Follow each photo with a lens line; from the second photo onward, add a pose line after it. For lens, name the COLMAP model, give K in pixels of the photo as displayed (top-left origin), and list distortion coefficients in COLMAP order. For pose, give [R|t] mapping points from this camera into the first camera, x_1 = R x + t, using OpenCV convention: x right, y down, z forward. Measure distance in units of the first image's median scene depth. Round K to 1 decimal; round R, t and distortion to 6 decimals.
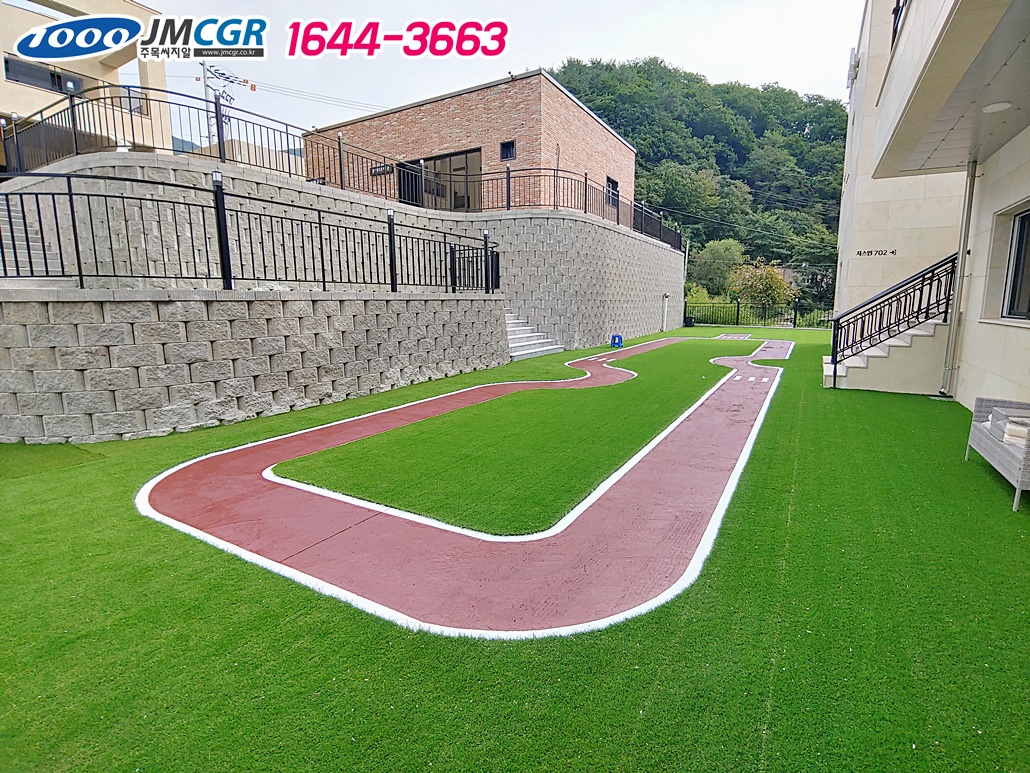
lens RADIAL K [[497.2, 0, 515.7], [0, 497.2, 381.6], [0, 0, 1]] dist [-0.016946, 0.000630]
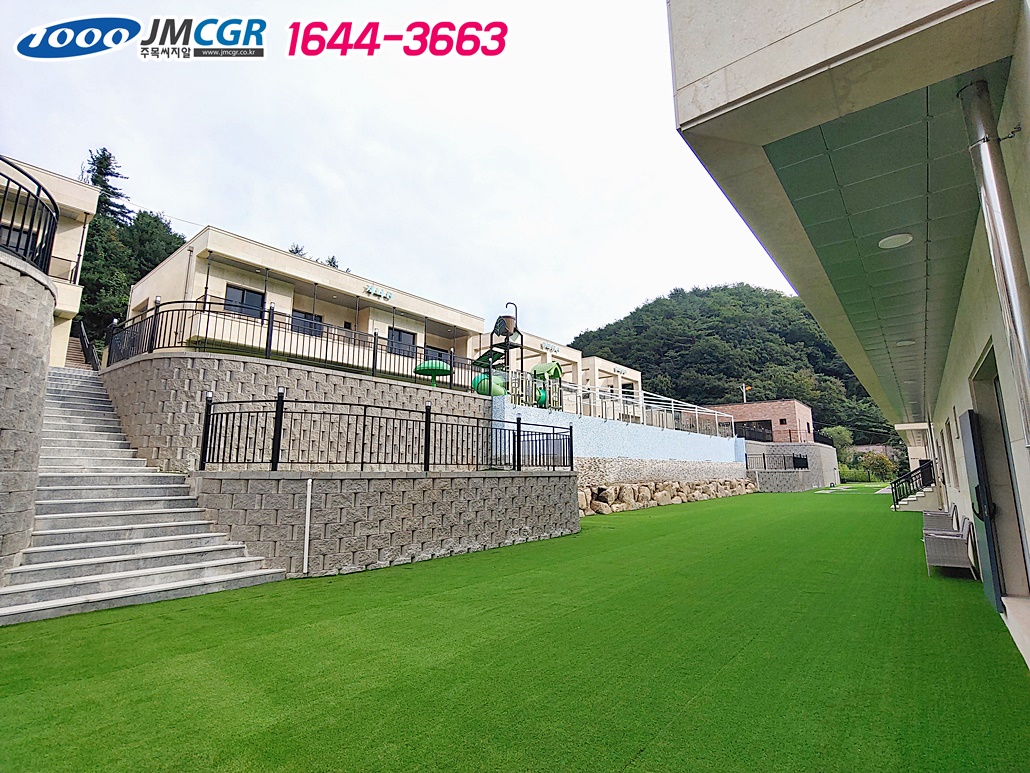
lens RADIAL K [[497.2, 0, 515.7], [0, 497.2, 381.6], [0, 0, 1]] dist [-0.016946, 0.000630]
pose [[0.988963, -0.024994, -0.146039, -1.825469], [-0.024616, 0.944251, -0.328306, 0.518742], [0.146103, 0.328277, 0.933214, -3.308350]]
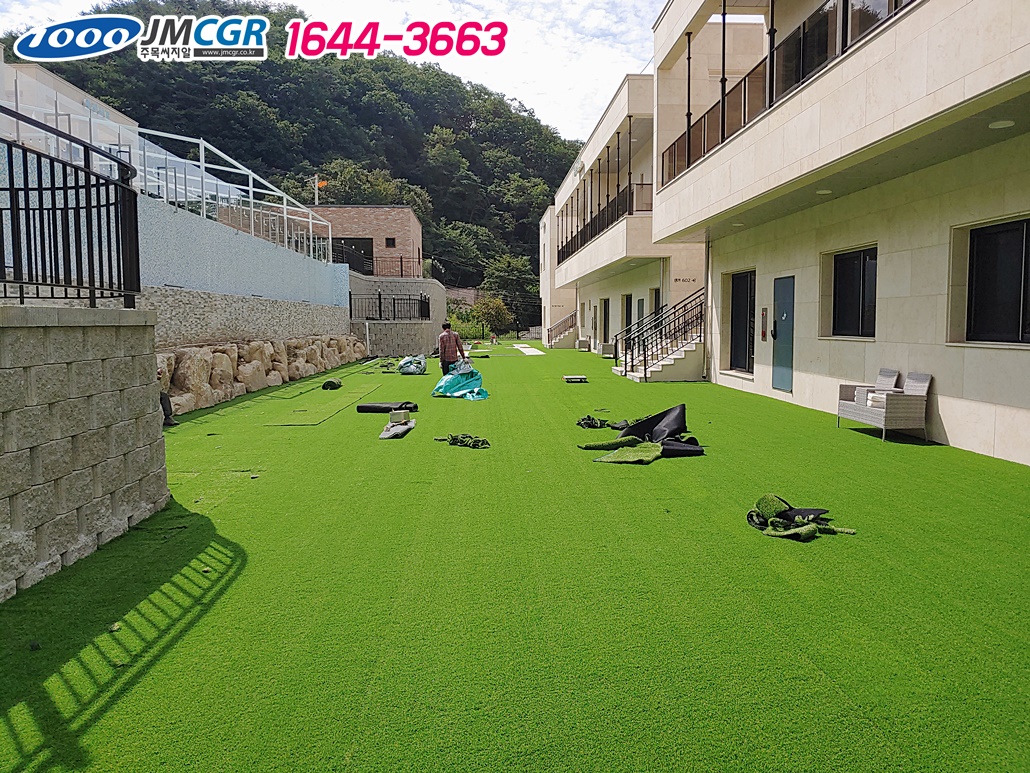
lens RADIAL K [[806.5, 0, 515.0], [0, 806.5, 386.5], [0, 0, 1]] dist [0.069010, -0.166433]
pose [[0.839436, -0.044104, 0.541666, -1.980263], [0.088407, 0.994507, -0.056030, 0.428797], [-0.536220, 0.094921, 0.838724, -2.672285]]
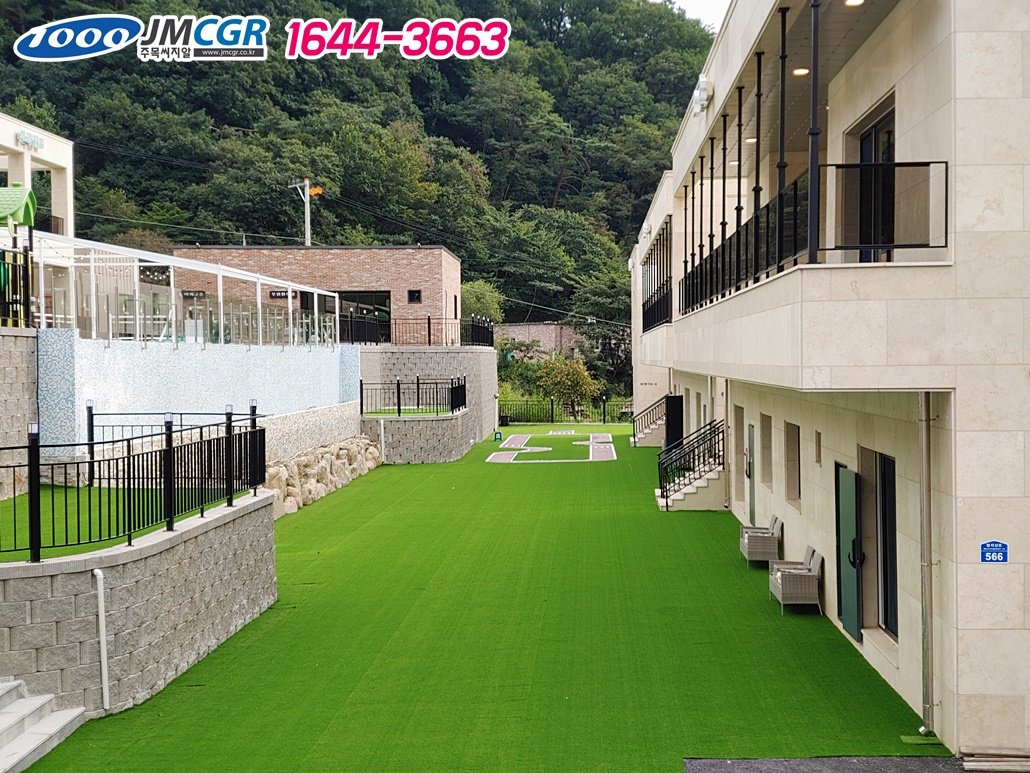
lens RADIAL K [[1529.7, 0, 515.0], [0, 1529.7, 386.5], [0, 0, 1]] dist [0.453720, -1.033390]
pose [[0.885369, -0.013803, 0.464685, -2.610870], [0.079999, 0.989172, -0.123041, 0.464252], [-0.457955, 0.146111, 0.876886, -4.165132]]
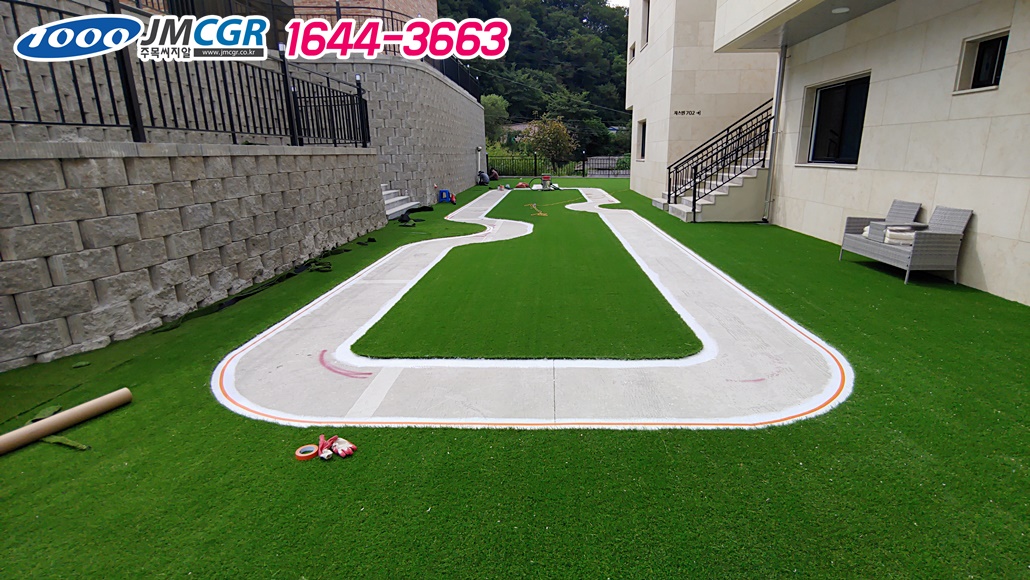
lens RADIAL K [[495.8, 0, 522.9], [0, 495.8, 289.6], [0, 0, 1]] dist [-0.019328, -0.000384]
pose [[0.886146, -0.130104, 0.444768, -0.257258], [0.083588, 0.988913, 0.122739, -0.006329], [-0.455806, -0.071588, 0.887196, 0.046071]]
